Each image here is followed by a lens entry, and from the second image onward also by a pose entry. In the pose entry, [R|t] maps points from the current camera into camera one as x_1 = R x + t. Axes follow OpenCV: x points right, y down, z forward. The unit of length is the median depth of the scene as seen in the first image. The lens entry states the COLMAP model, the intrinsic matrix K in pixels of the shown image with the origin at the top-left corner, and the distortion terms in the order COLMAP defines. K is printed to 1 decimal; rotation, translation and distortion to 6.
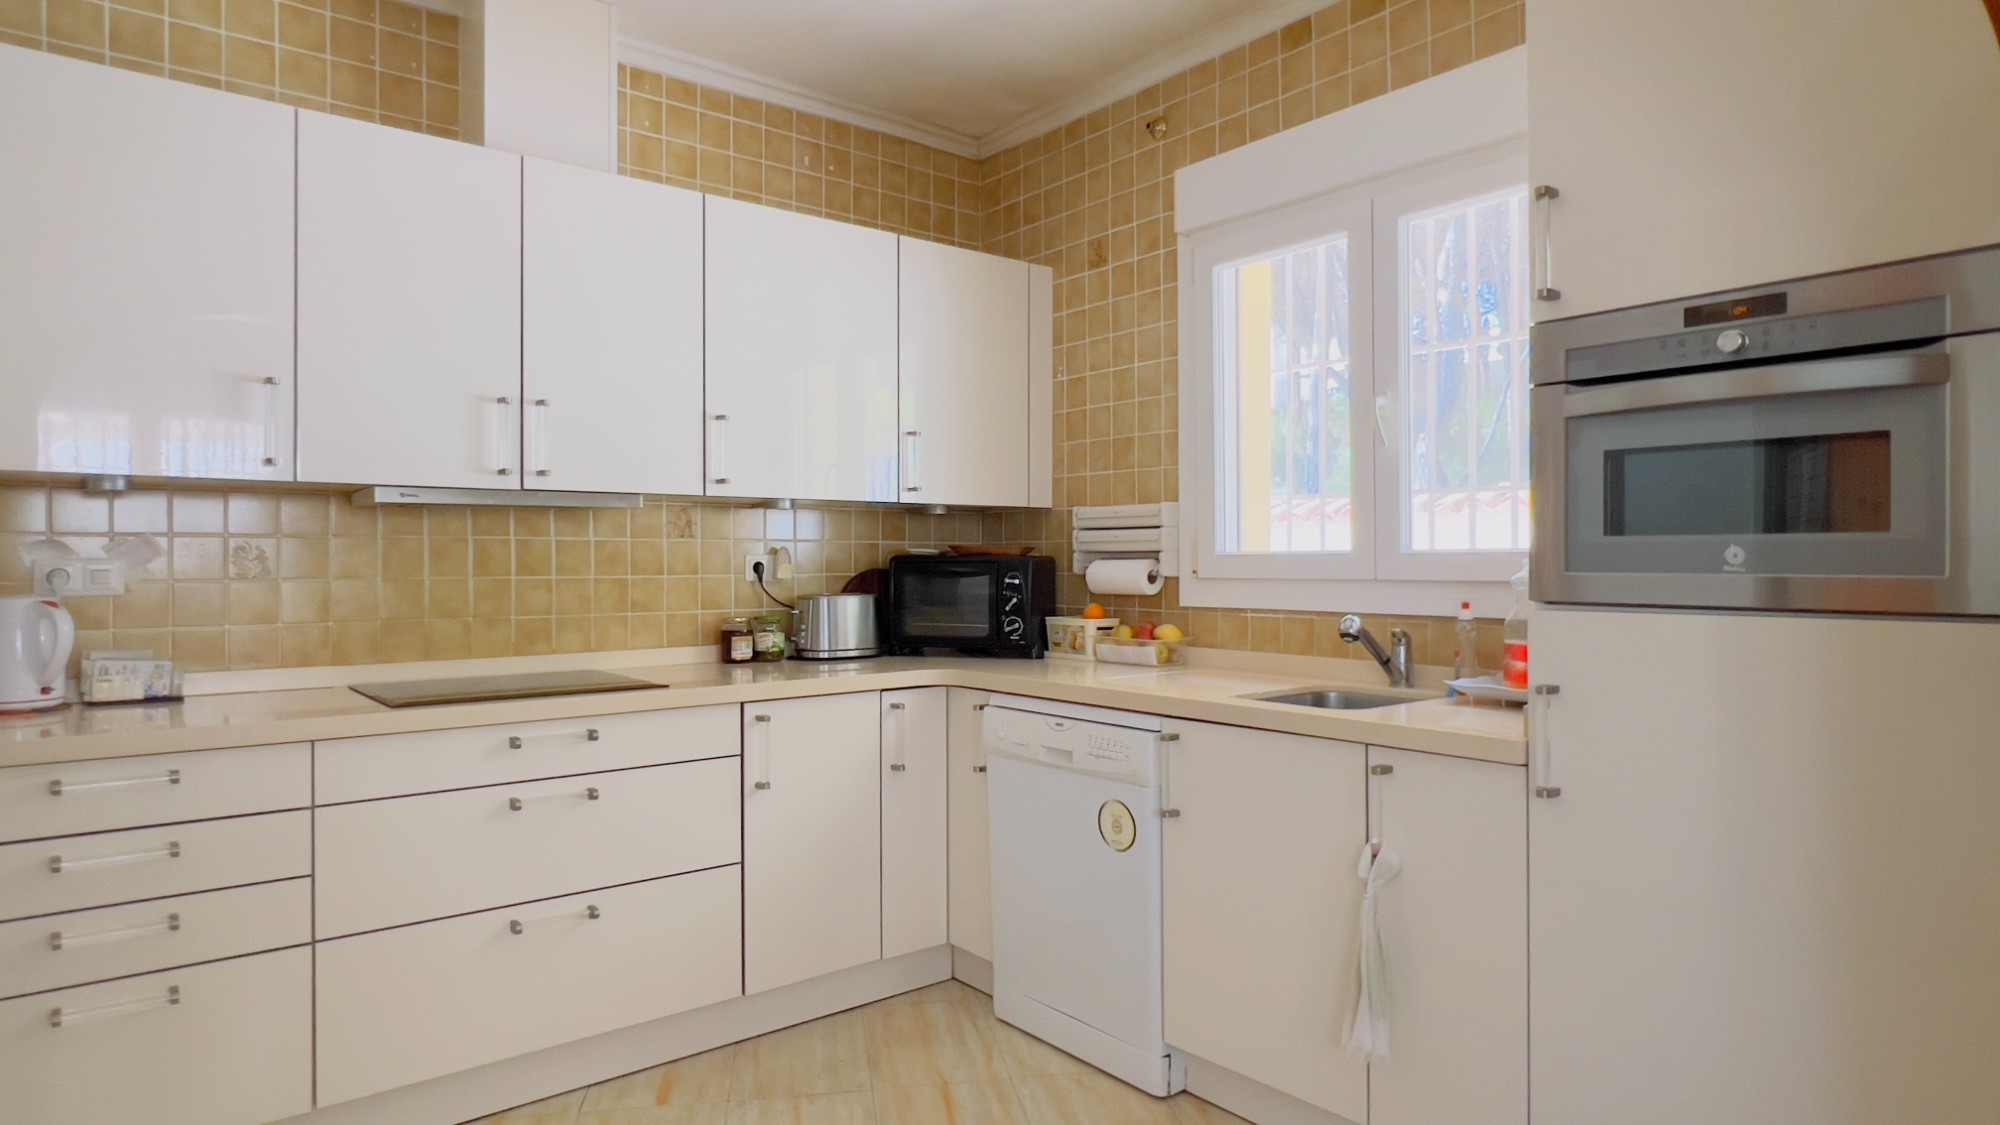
lens RADIAL K [[1145.0, 0, 998.5], [0, 1145.0, 568.8], [0, 0, 1]] dist [-0.008249, 0.000487]
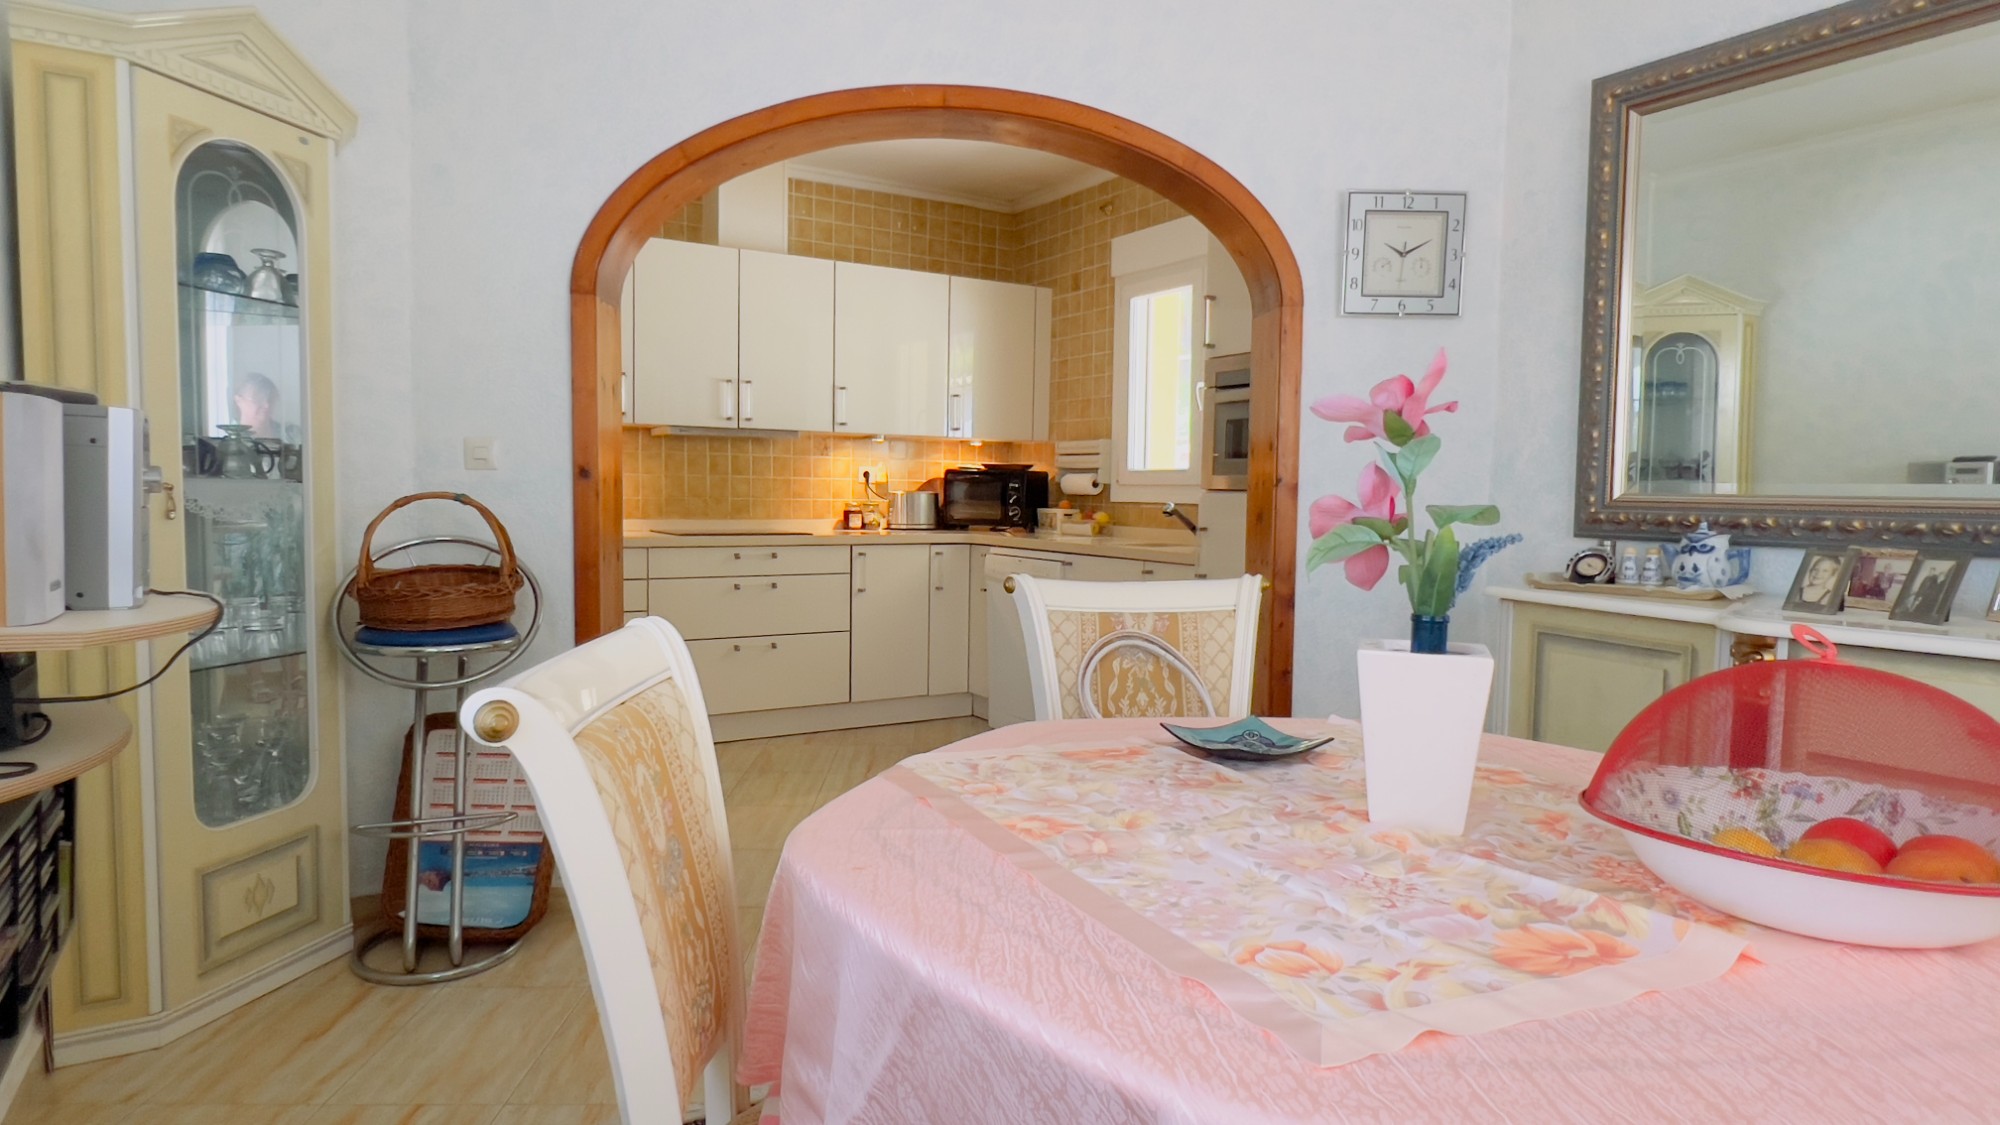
lens RADIAL K [[1145.0, 0, 998.5], [0, 1145.0, 568.8], [0, 0, 1]] dist [-0.008249, 0.000487]
pose [[0.991782, 0.027145, -0.125026, 0.206393], [-0.019413, 0.997847, 0.062650, 0.029132], [0.126458, -0.059708, 0.990173, -0.680283]]
